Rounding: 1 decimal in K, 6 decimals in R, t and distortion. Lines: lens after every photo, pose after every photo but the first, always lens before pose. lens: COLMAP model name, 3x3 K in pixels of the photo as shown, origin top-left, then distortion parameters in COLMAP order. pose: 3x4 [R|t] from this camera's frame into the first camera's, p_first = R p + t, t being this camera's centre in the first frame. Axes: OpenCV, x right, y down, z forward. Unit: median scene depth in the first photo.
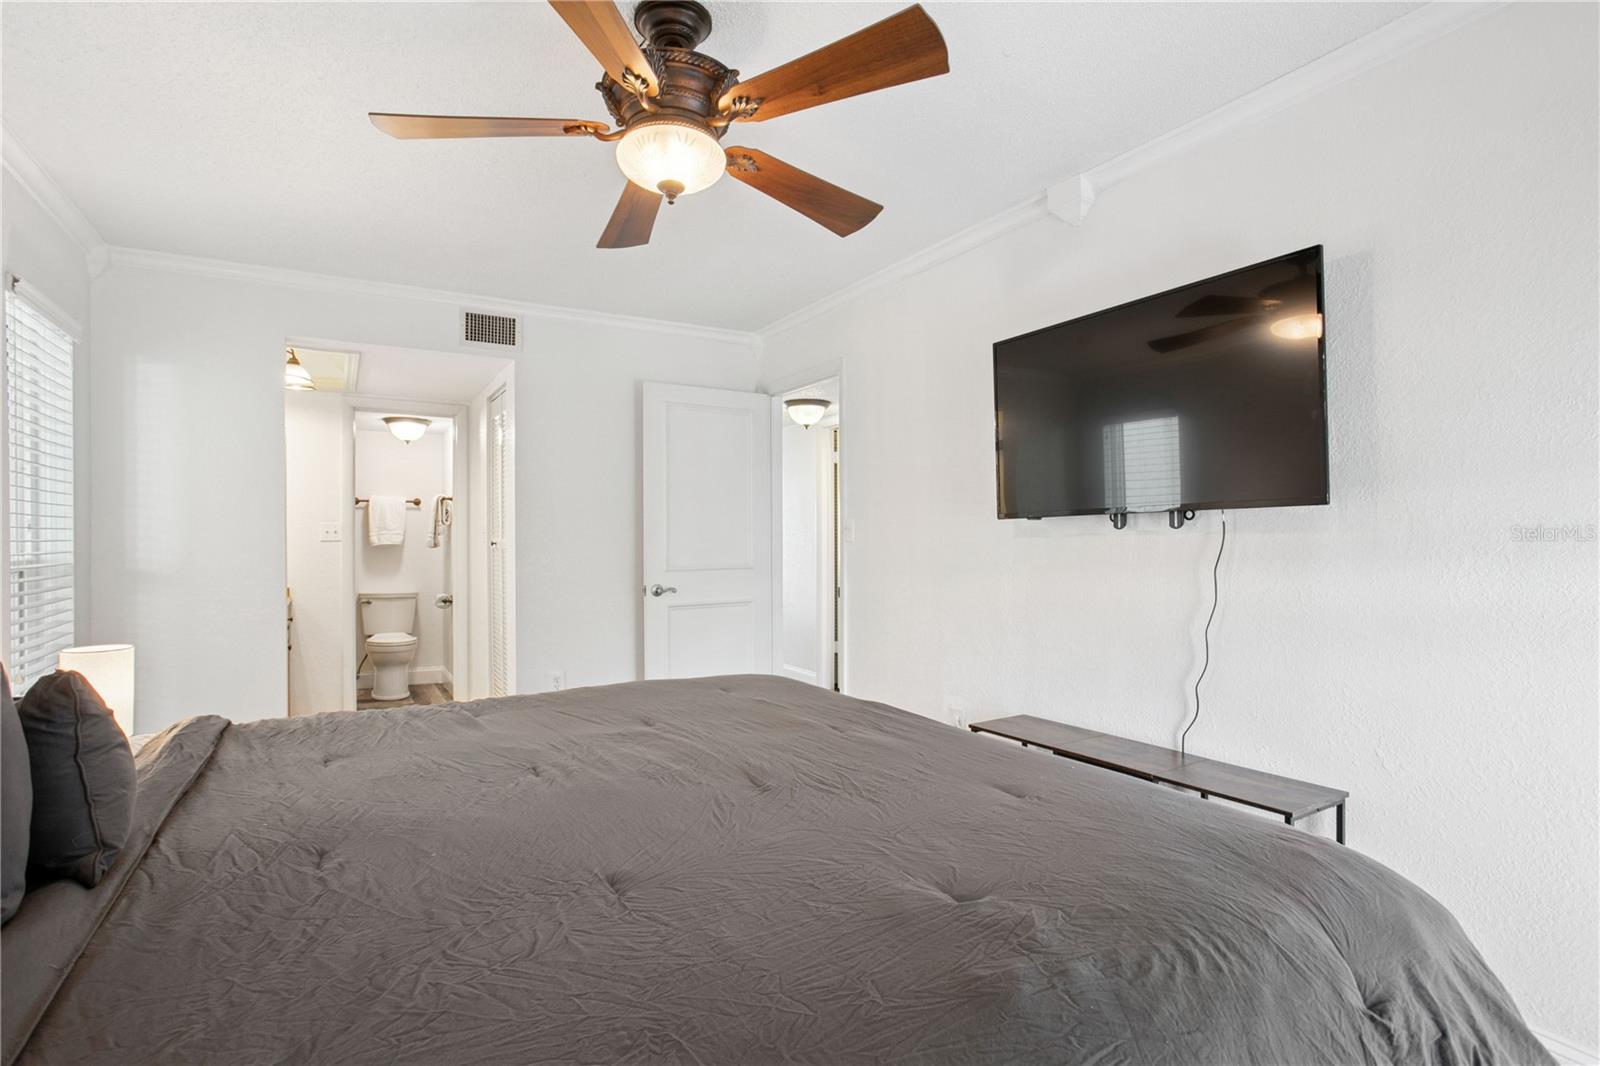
lens RADIAL K [[786.7, 0, 789.9], [0, 786.7, 527.9], [0, 0, 1]] dist [-0.041634, 0.025877]
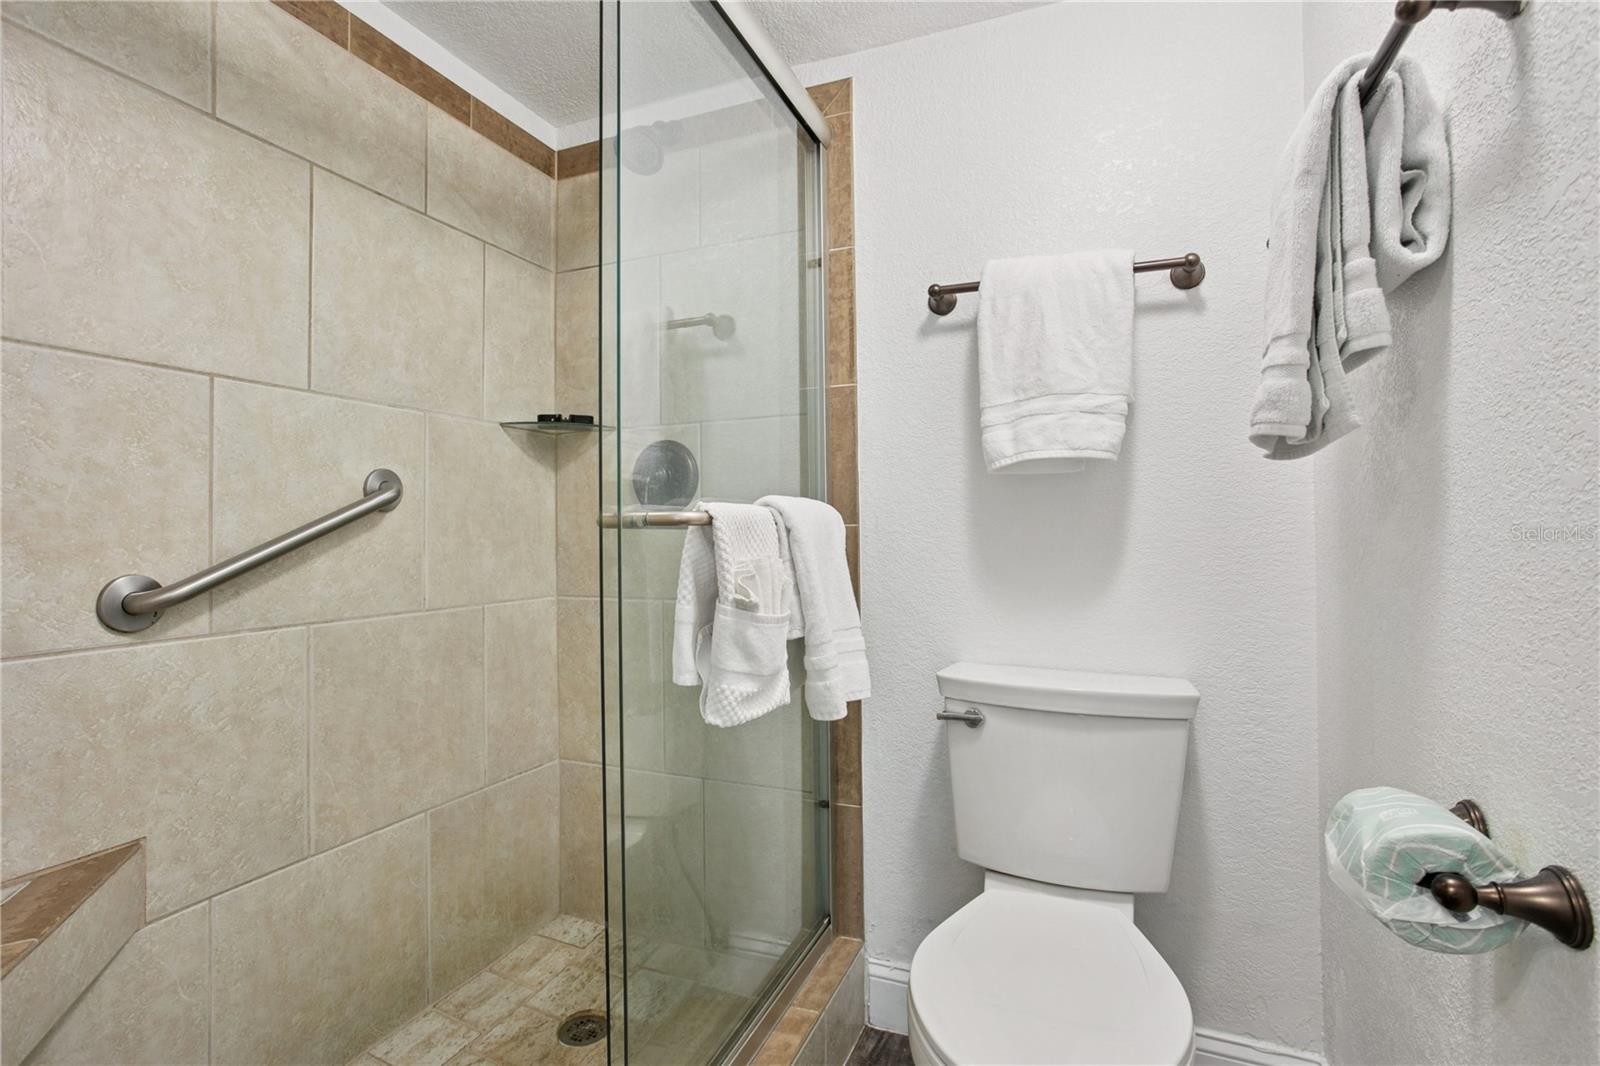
lens RADIAL K [[786.7, 0, 784.7], [0, 786.7, 527.3], [0, 0, 1]] dist [-0.041634, 0.025877]
pose [[0.602855, -0.006941, -0.797820, -0.387685], [0.017398, 0.999839, 0.004448, 0.037716], [0.797661, -0.016562, 0.602879, 0.809448]]
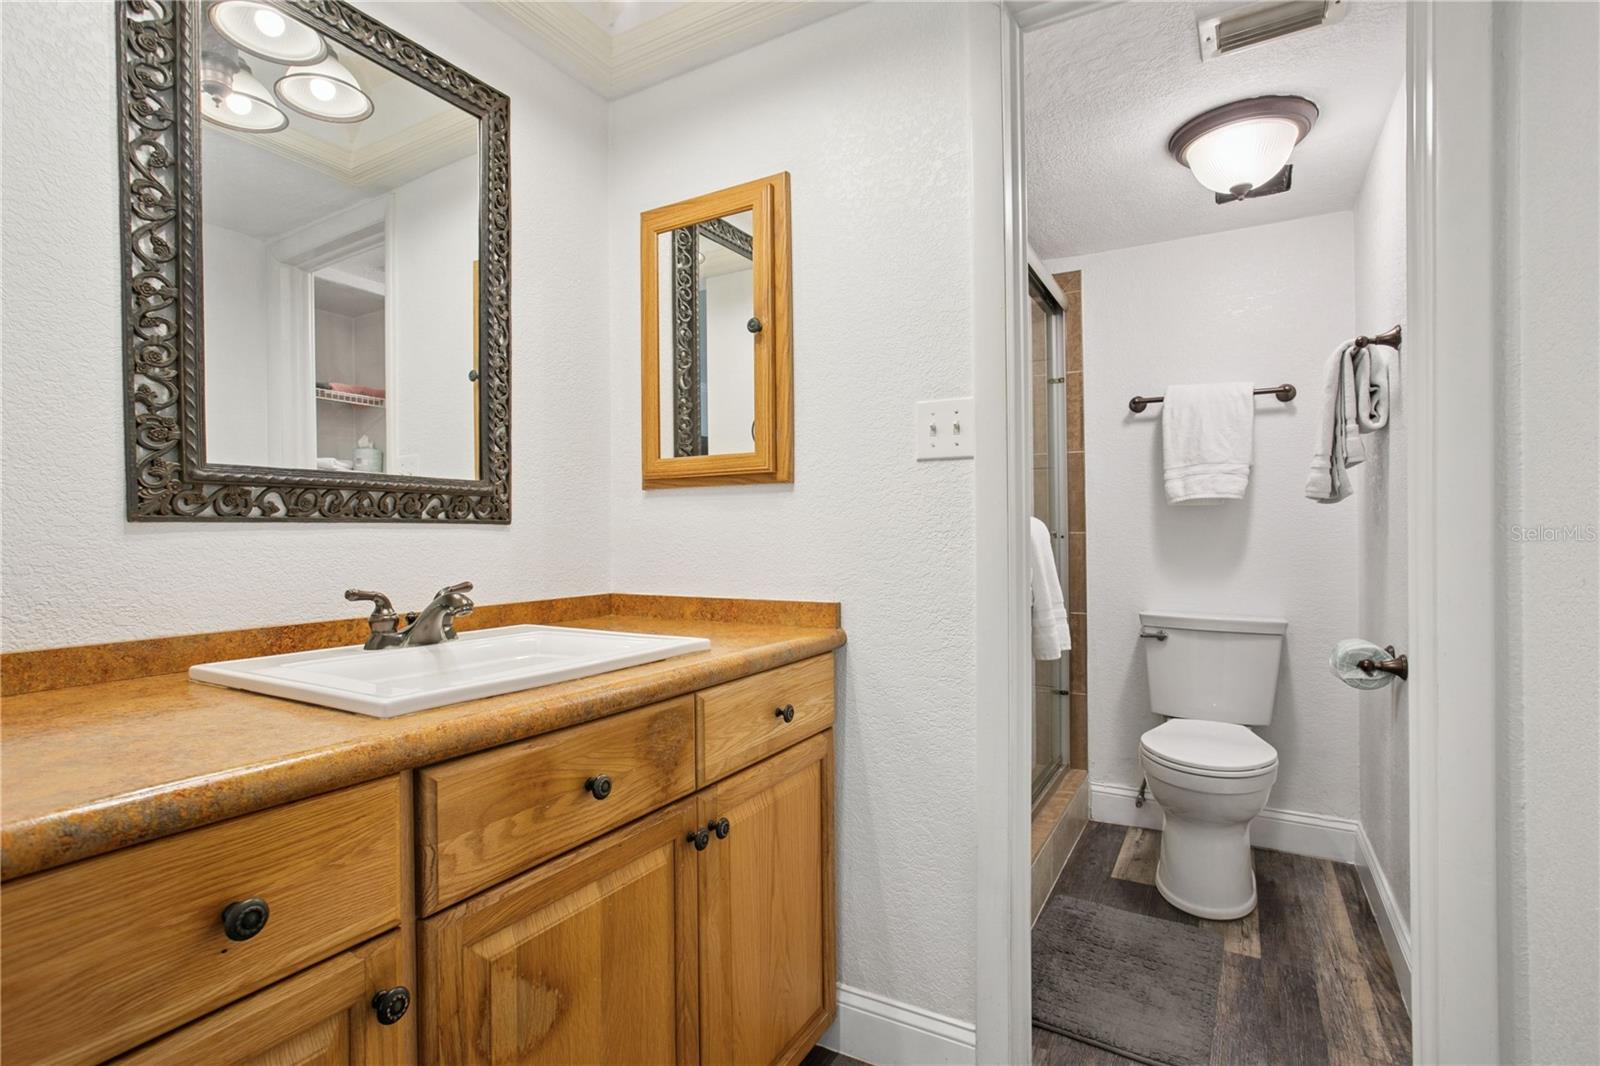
lens RADIAL K [[786.7, 0, 792.2], [0, 786.7, 536.7], [0, 0, 1]] dist [-0.041634, 0.025877]
pose [[0.501194, 0.002973, -0.865330, -0.272771], [0.015668, 0.999799, 0.012510, 0.032405], [0.865193, -0.019827, 0.501047, 0.609016]]
